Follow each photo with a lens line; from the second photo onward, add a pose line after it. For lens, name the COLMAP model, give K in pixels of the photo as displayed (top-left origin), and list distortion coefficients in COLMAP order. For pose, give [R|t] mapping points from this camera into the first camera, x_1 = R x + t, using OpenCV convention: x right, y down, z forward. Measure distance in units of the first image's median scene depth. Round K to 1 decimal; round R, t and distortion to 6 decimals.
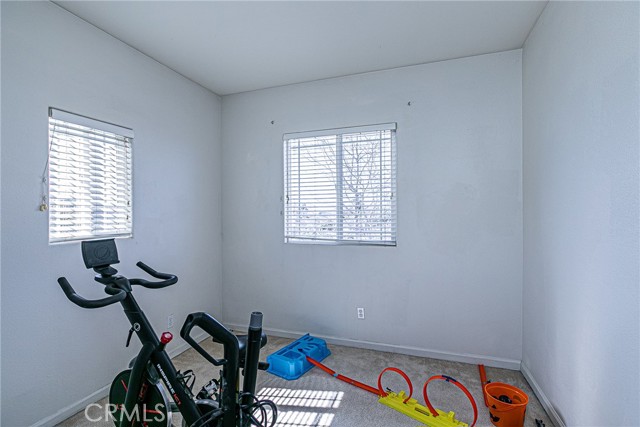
lens RADIAL K [[298.1, 0, 322.1], [0, 298.1, 214.4], [0, 0, 1]] dist [-0.000955, 0.000006]
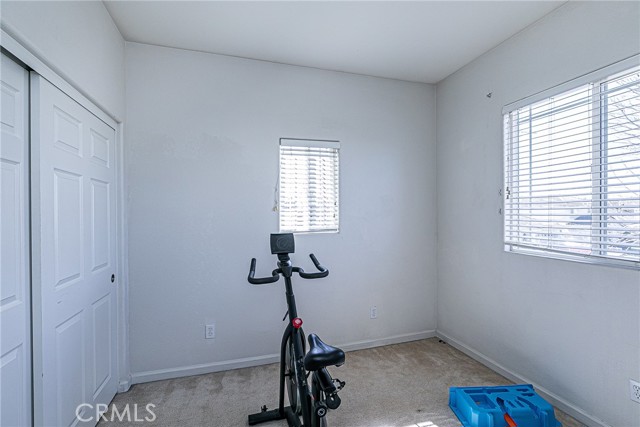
lens RADIAL K [[298.1, 0, 322.1], [0, 298.1, 214.4], [0, 0, 1]] dist [-0.000955, 0.000006]
pose [[0.587965, 0.007361, -0.808853, 0.280562], [0.002018, 0.999942, 0.010567, -0.007902], [0.808884, -0.007845, 0.587916, 0.248159]]
